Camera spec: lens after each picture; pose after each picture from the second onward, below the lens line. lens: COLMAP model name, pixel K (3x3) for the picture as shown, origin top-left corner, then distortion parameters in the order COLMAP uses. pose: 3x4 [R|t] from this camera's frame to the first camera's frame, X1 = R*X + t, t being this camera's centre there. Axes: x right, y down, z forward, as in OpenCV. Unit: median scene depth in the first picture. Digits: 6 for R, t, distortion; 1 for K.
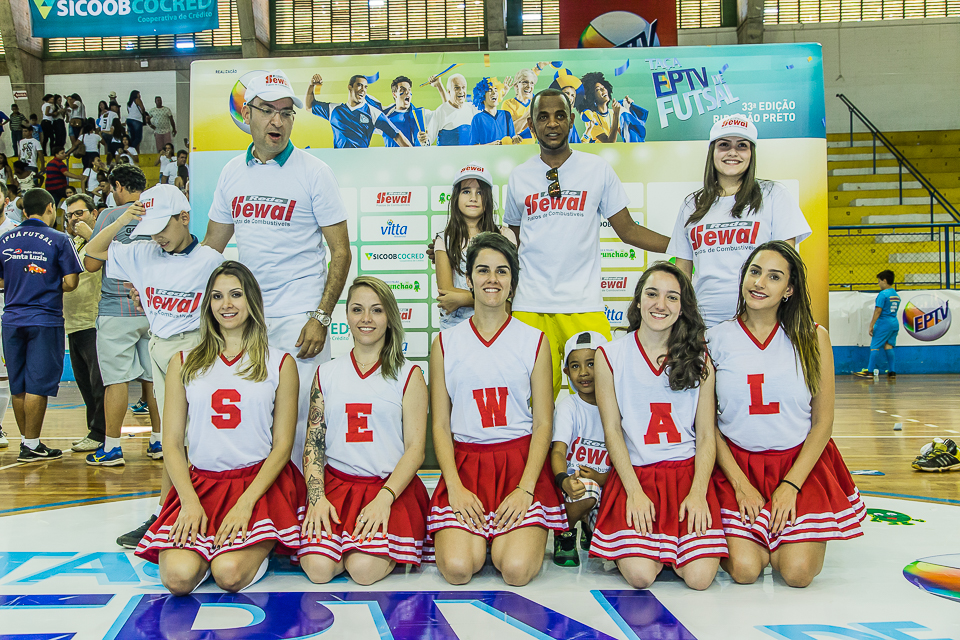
lens RADIAL K [[935.5, 0, 473.7], [0, 935.5, 322.2], [0, 0, 1]] dist [0.008857, -0.003482]
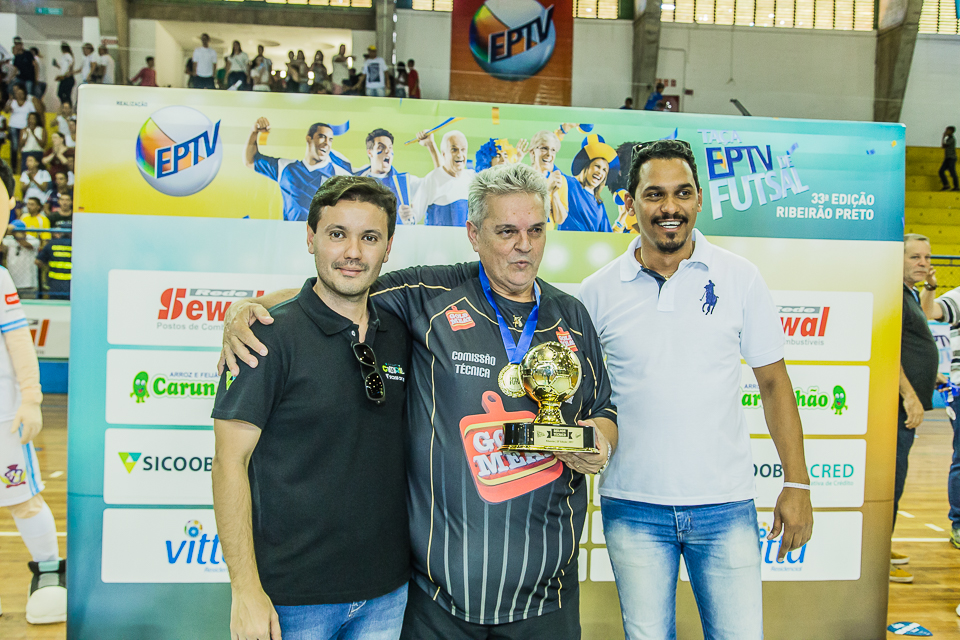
lens RADIAL K [[941.7, 0, 480.0], [0, 941.7, 320.0], [0, 0, 1]] dist [0.008296, 0.012148]
pose [[0.986411, 0.033722, 0.160801, -0.113990], [-0.038937, 0.998809, 0.029389, -0.136360], [-0.159618, -0.035251, 0.986549, 0.246247]]
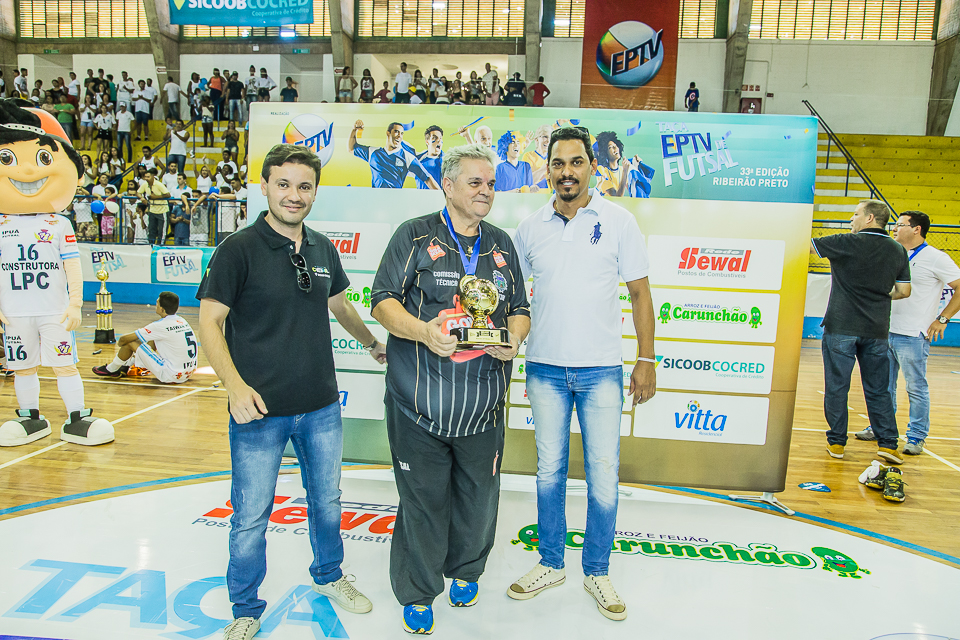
lens RADIAL K [[699.4, 0, 476.0], [0, 699.4, 328.0], [0, 0, 1]] dist [-0.033320, 0.011137]
pose [[0.997740, 0.057676, -0.034465, 0.014807], [-0.053304, 0.991754, 0.116546, -0.123176], [0.040903, -0.114446, 0.992587, 0.151503]]
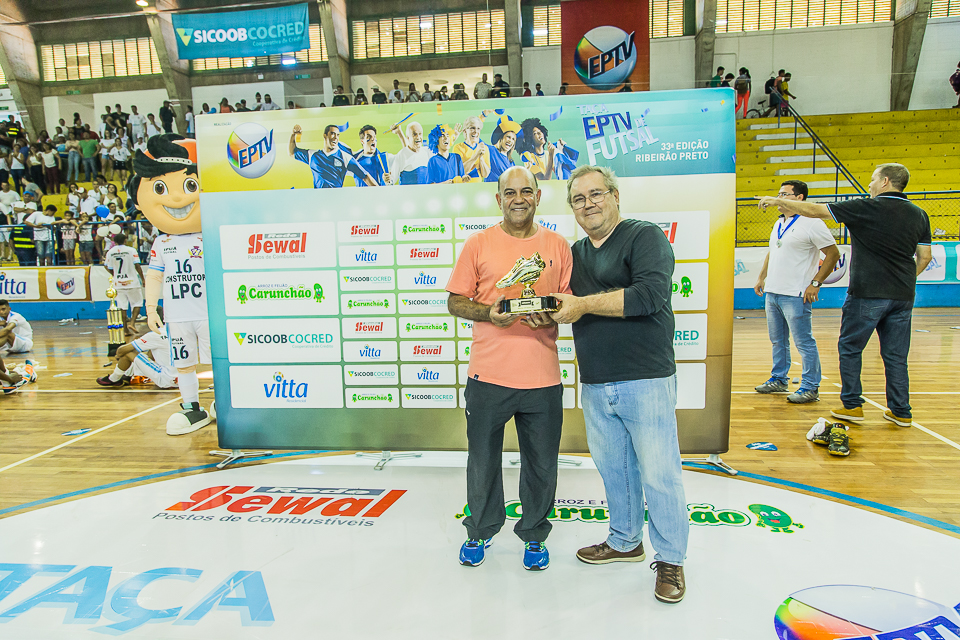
lens RADIAL K [[638.9, 0, 481.1], [0, 638.9, 324.3], [0, 0, 1]] dist [-0.002597, -0.002727]
pose [[0.998647, -0.008668, -0.051277, 0.103064], [0.014788, 0.992637, 0.120217, -0.109508], [0.049858, -0.120813, 0.991422, 0.186740]]
